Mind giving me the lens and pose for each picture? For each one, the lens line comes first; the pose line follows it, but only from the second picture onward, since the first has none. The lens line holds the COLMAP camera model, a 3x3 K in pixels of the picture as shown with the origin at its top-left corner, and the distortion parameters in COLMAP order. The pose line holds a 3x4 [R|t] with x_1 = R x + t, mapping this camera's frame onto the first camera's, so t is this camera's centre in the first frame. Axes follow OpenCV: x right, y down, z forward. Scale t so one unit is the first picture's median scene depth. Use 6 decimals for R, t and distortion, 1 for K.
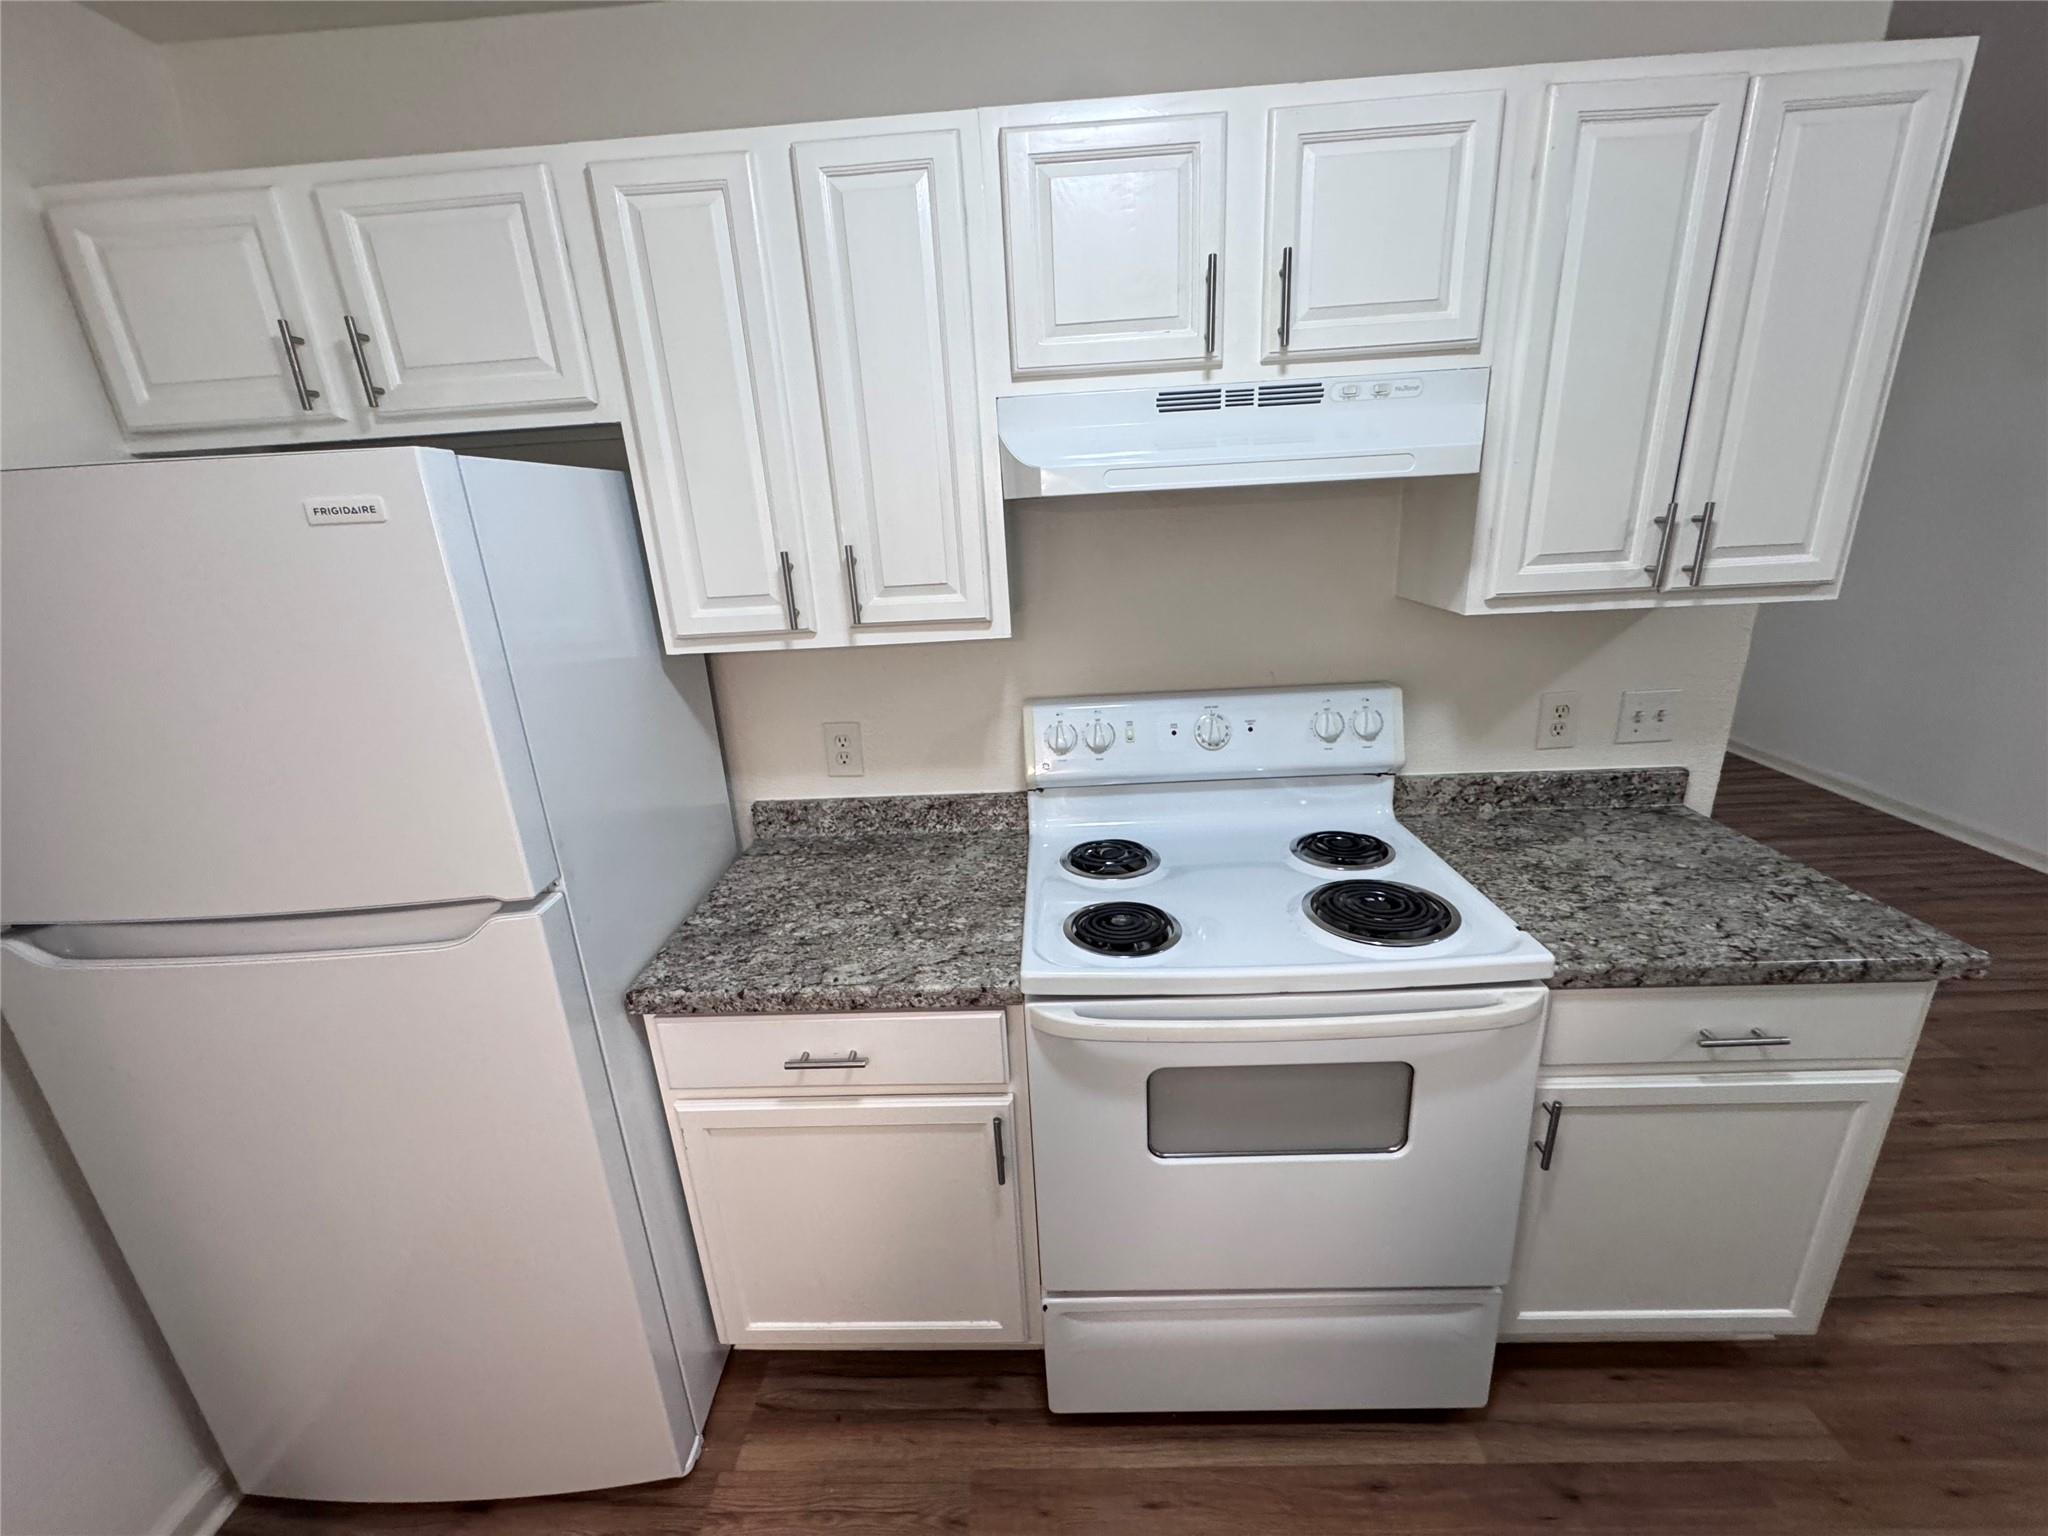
lens RADIAL K [[820.2, 0, 1022.6], [0, 820.2, 766.8], [0, 0, 1]] dist [-0.003466, 0.000108]
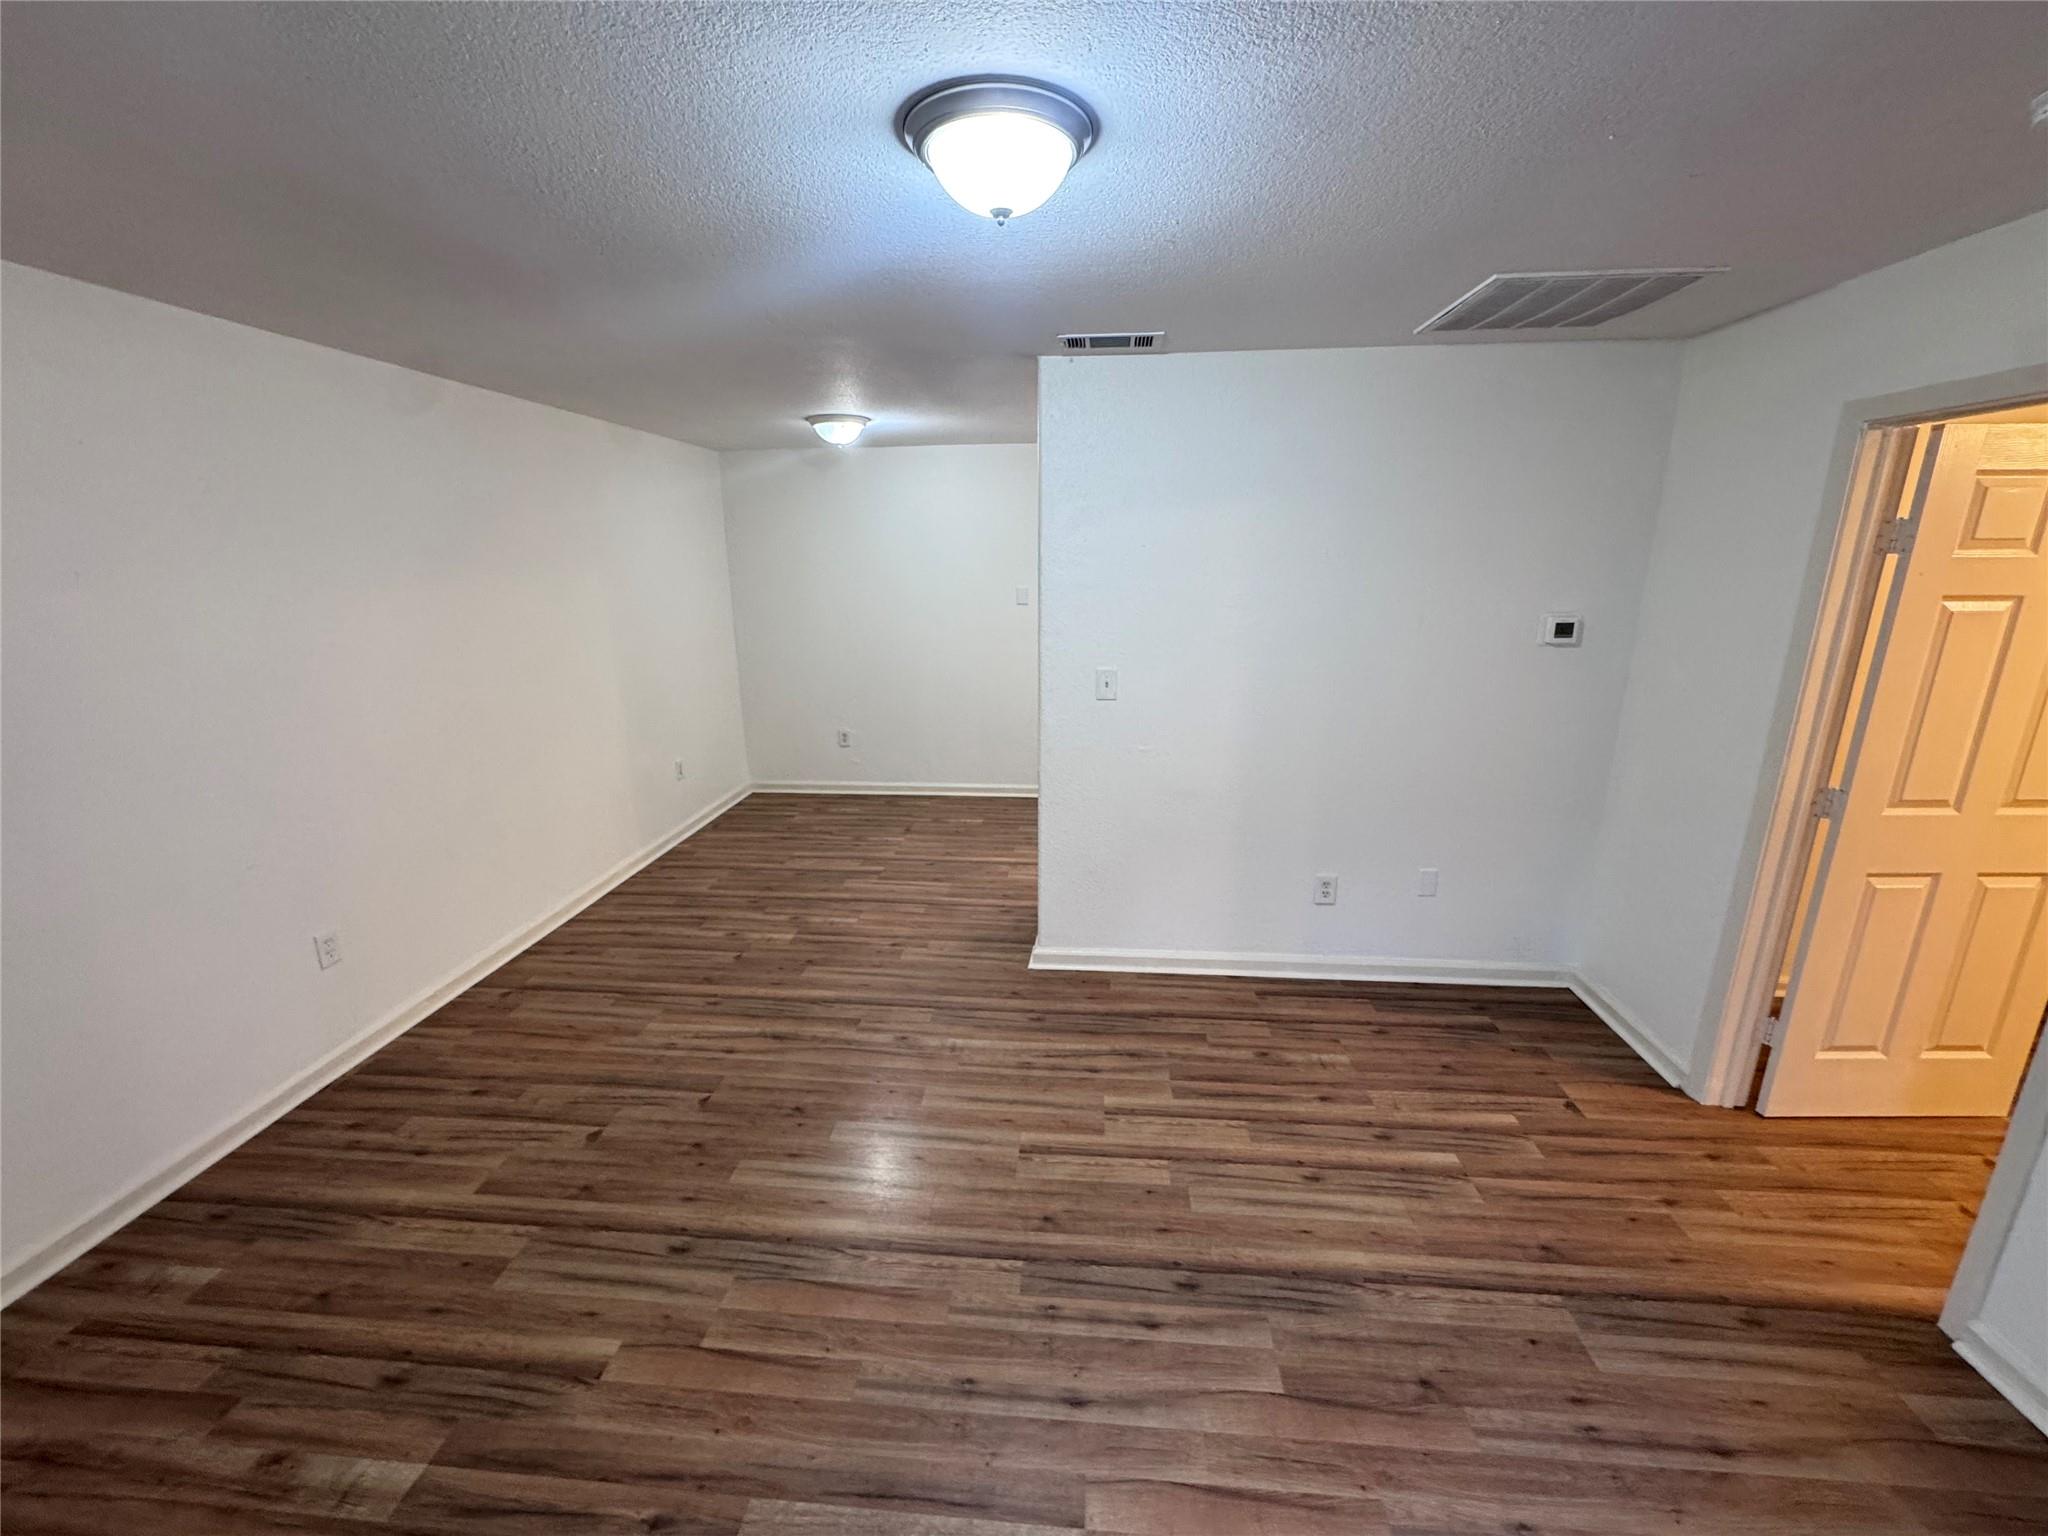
lens RADIAL K [[820.2, 0, 1022.6], [0, 820.2, 766.8], [0, 0, 1]] dist [-0.003466, 0.000108]
pose [[-0.996213, 0.043281, 0.075412, 0.885480], [0.077322, 0.837658, 0.540694, -1.191605], [-0.039768, 0.544477, -0.837833, 3.136407]]
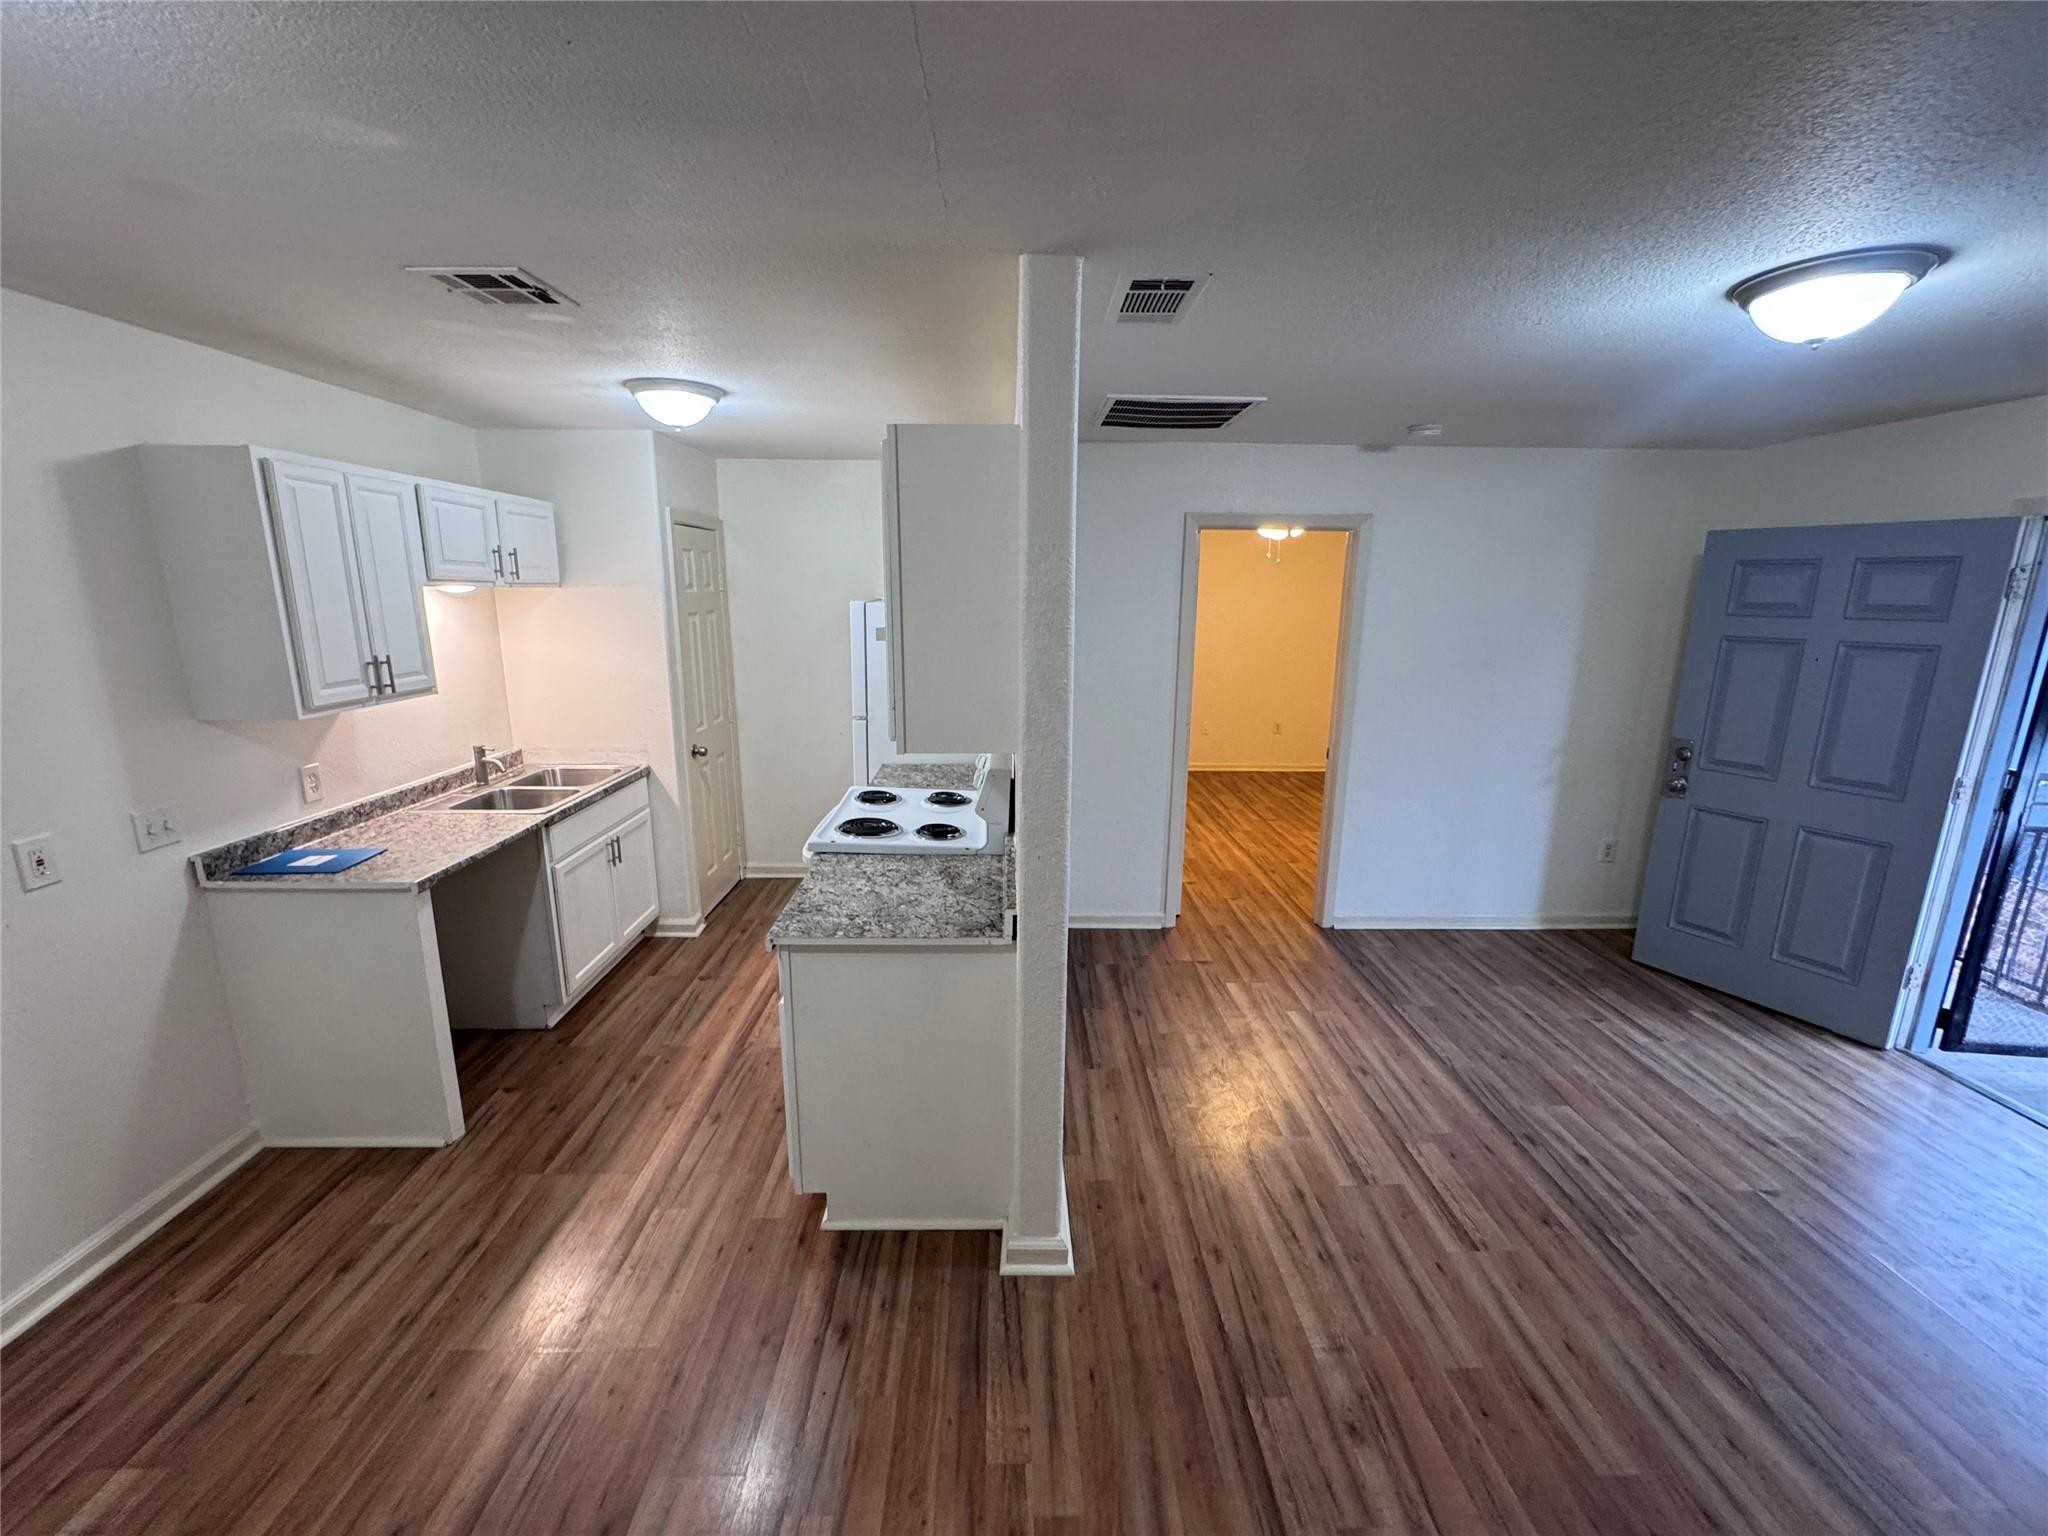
lens RADIAL K [[820.2, 0, 1022.6], [0, 820.2, 766.8], [0, 0, 1]] dist [-0.003466, 0.000108]
pose [[0.050375, 0.272006, -0.960976, 2.207250], [-0.326594, 0.913784, 0.241528, -0.558940], [0.943822, 0.301682, 0.134867, 0.920721]]
